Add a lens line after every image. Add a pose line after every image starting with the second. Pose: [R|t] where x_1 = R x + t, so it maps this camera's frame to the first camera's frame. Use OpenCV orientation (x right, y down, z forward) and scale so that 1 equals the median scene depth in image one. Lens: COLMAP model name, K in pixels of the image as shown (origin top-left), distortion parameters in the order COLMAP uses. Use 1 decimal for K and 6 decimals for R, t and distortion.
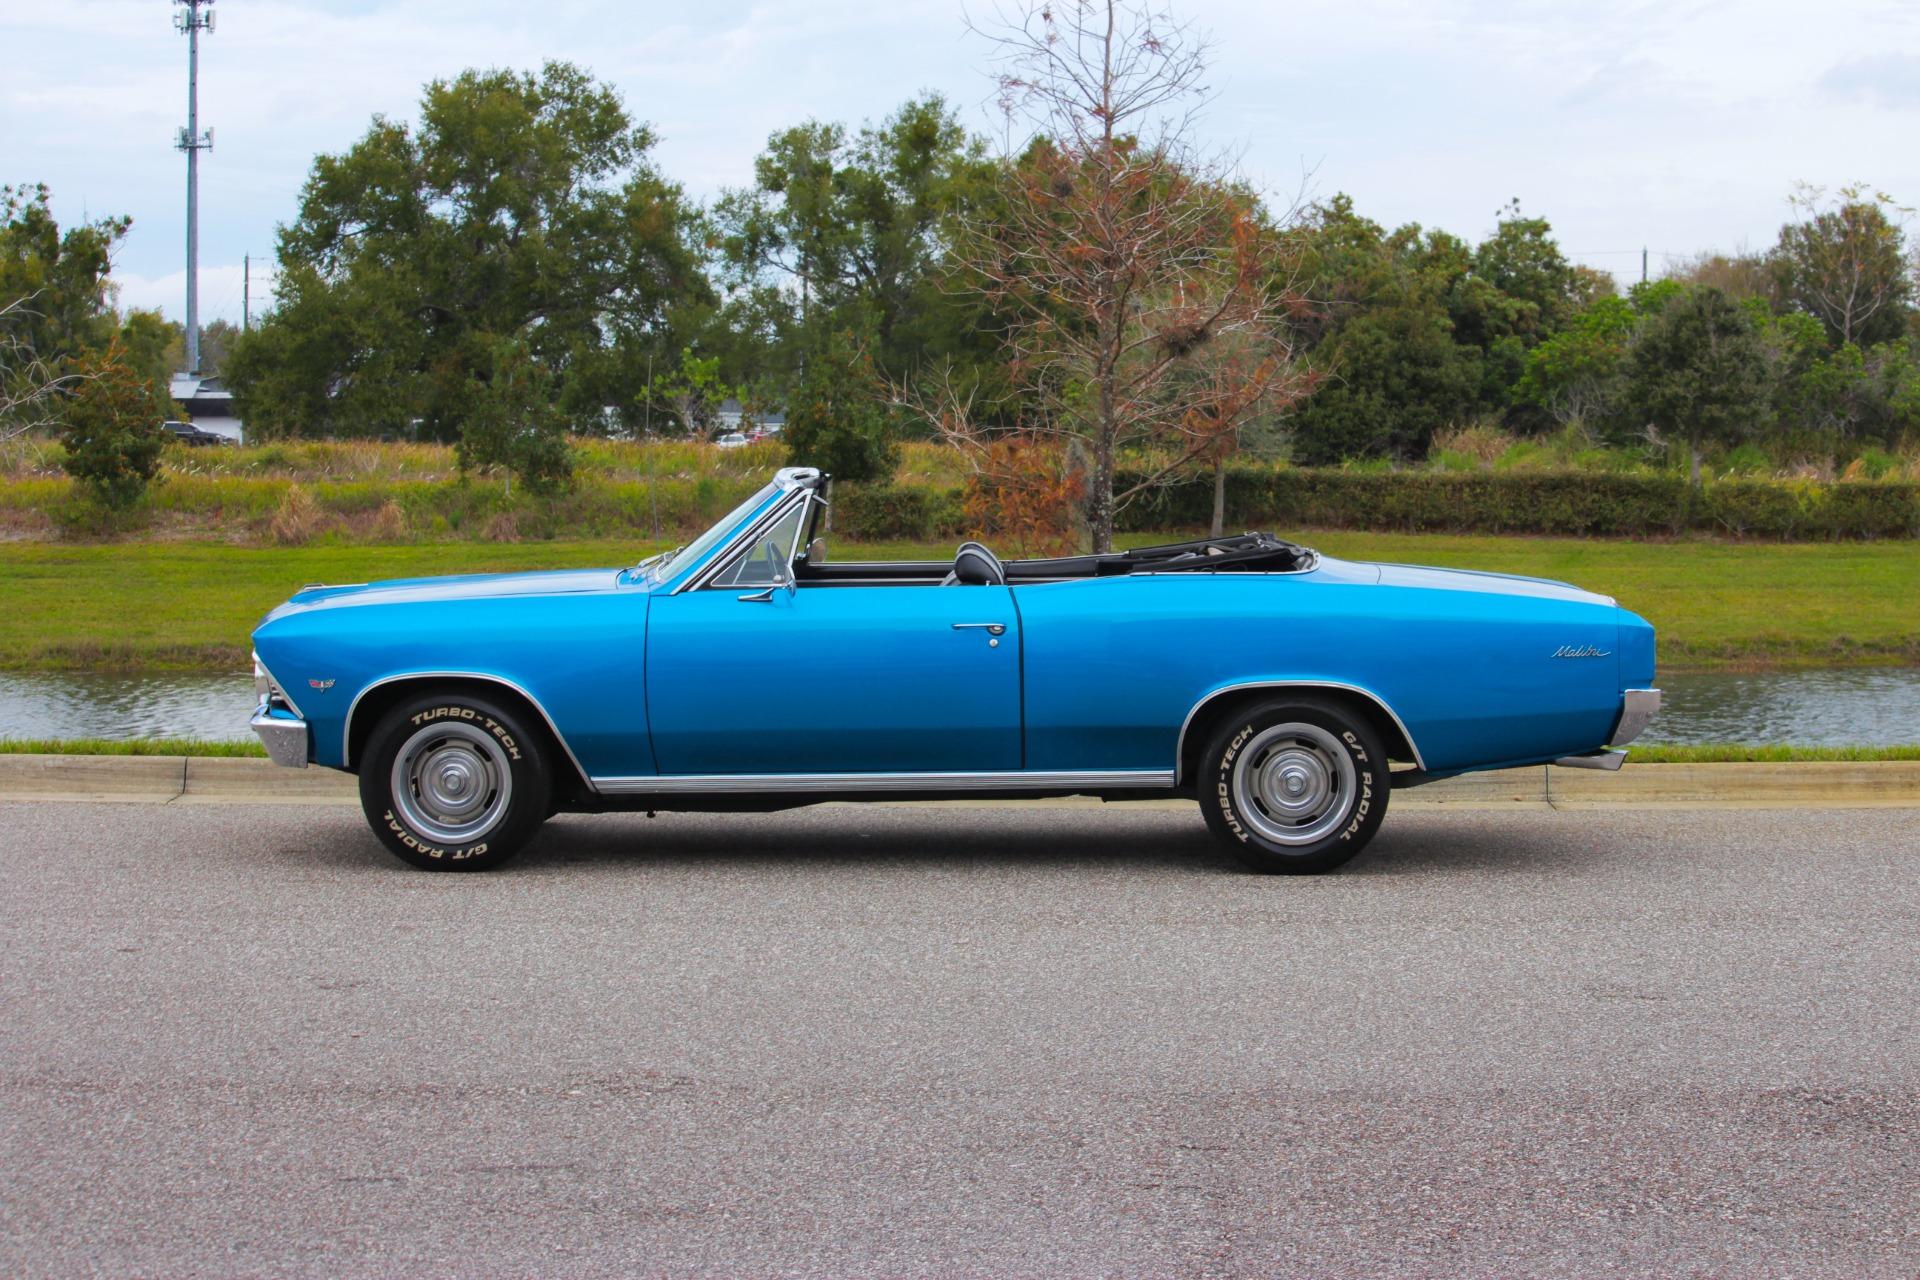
lens RADIAL K [[4963.2, 0, 1039.9], [0, 4963.2, 583.6], [0, 0, 1]] dist [-0.431772, 0.000000]
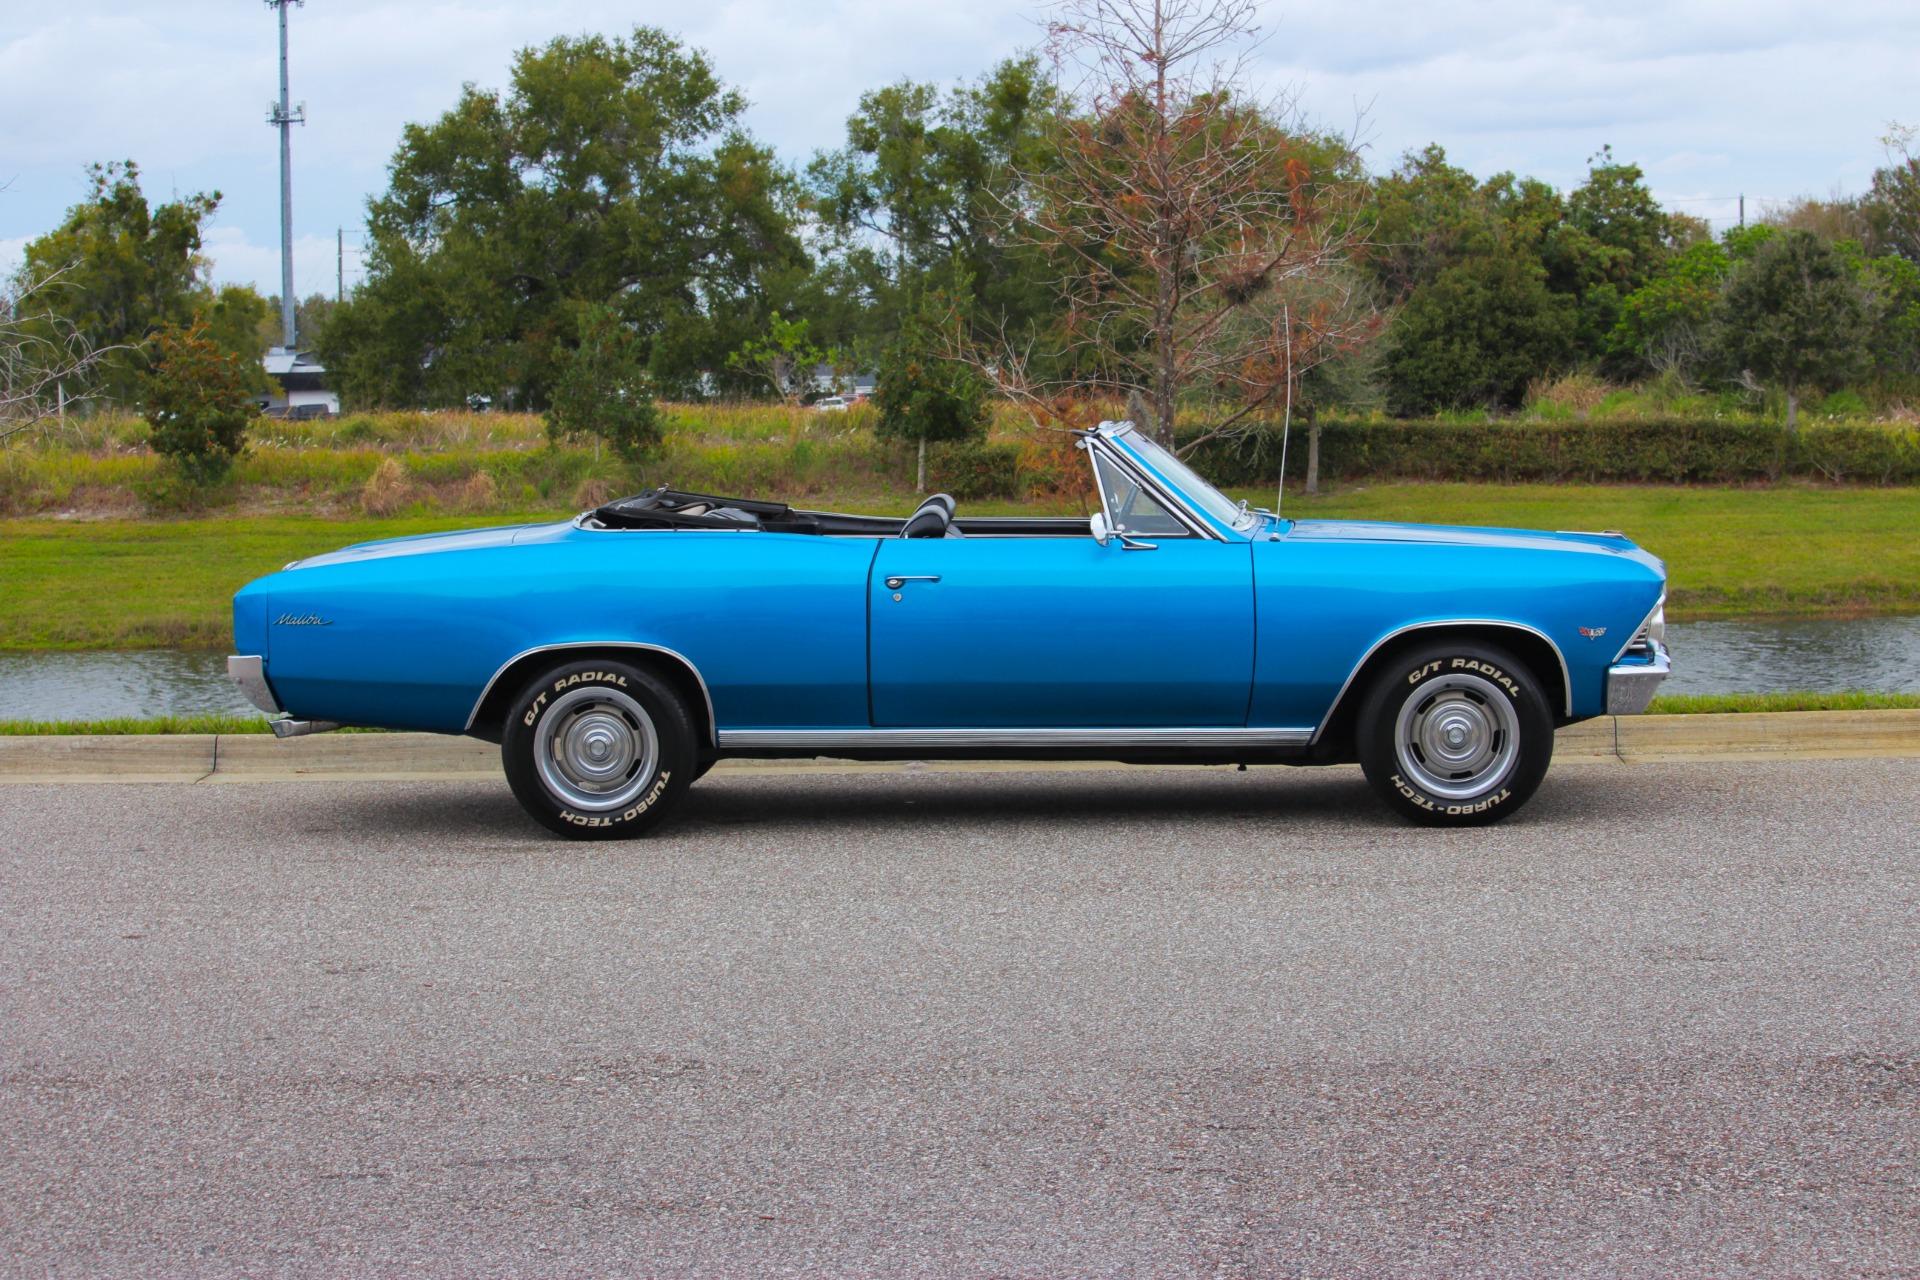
lens RADIAL K [[4963.2, 0, 938.4], [0, 4963.2, 608.1], [0, 0, 1]] dist [-0.431772, 0.000000]
pose [[0.998934, -0.018606, -0.042253, 0.001861], [0.019155, 0.999737, 0.012637, 0.000106], [0.042007, -0.013433, 0.999027, 0.004791]]
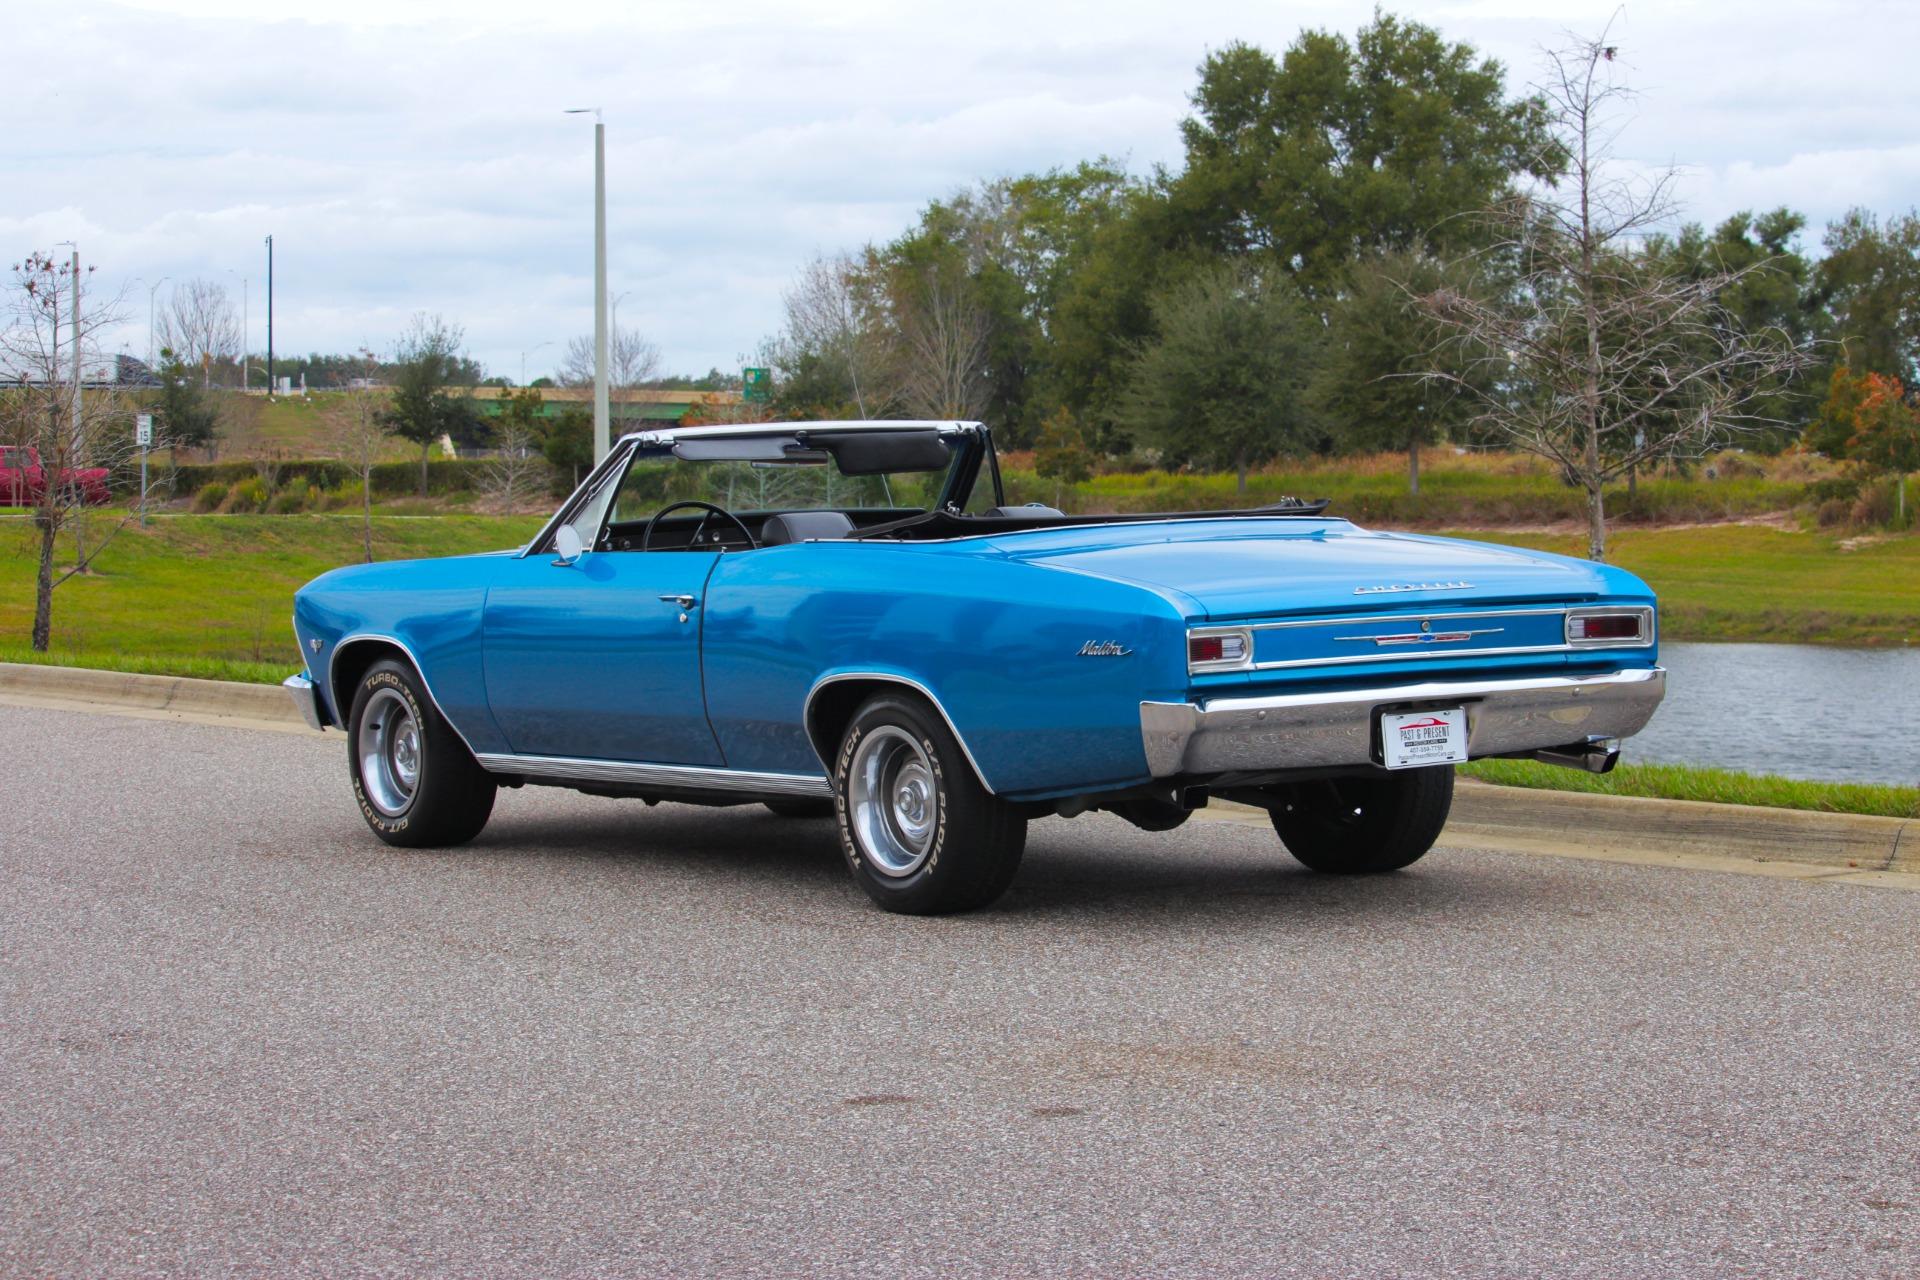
lens RADIAL K [[4963.2, 0, 1050.3], [0, 4963.2, 591.9], [0, 0, 1]] dist [-0.431772, 0.000000]
pose [[0.602466, 0.019895, -0.797897, 0.102849], [-0.021531, 0.999731, 0.008671, -0.000201], [0.797854, 0.011955, 0.602732, 0.076559]]
